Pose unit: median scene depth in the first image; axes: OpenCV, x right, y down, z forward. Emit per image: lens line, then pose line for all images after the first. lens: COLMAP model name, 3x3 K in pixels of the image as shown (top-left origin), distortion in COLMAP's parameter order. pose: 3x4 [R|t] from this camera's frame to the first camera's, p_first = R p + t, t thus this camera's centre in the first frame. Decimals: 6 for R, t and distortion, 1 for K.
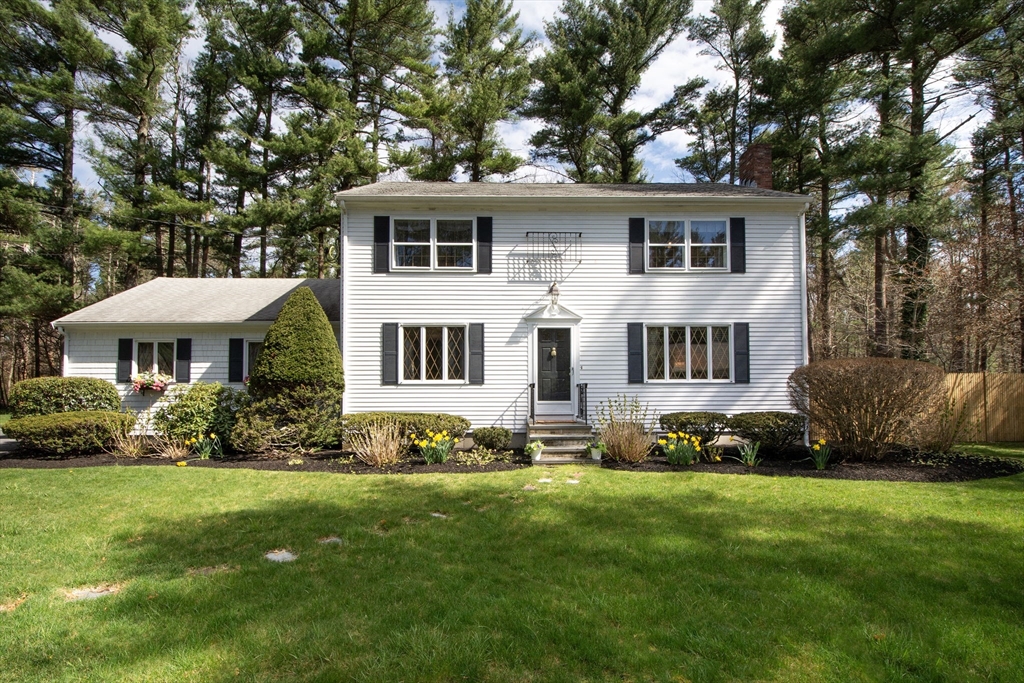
lens RADIAL K [[481.1, 0, 515.3], [0, 481.1, 375.8], [0, 0, 1]] dist [0.022462, -0.028460]
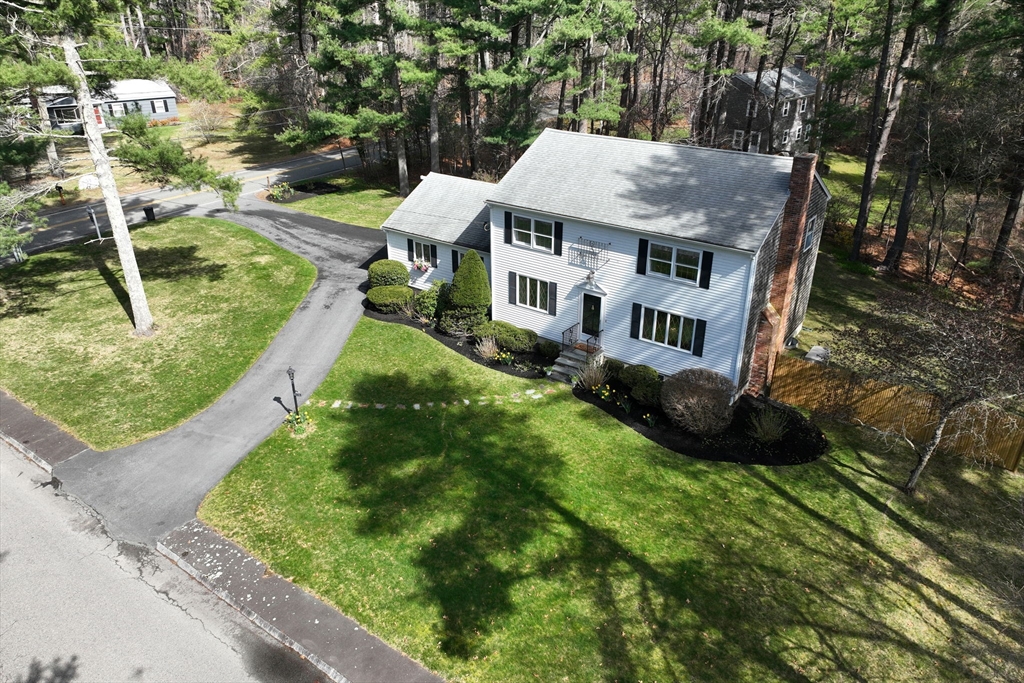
lens RADIAL K [[722.2, 0, 513.8], [0, 722.2, 344.6], [0, 0, 1]] dist [0.006316, 0.005221]
pose [[0.792093, 0.270418, -0.547232, 1.265384], [0.013177, 0.888728, 0.458245, -1.084197], [0.610258, -0.370183, 0.700392, -0.954988]]
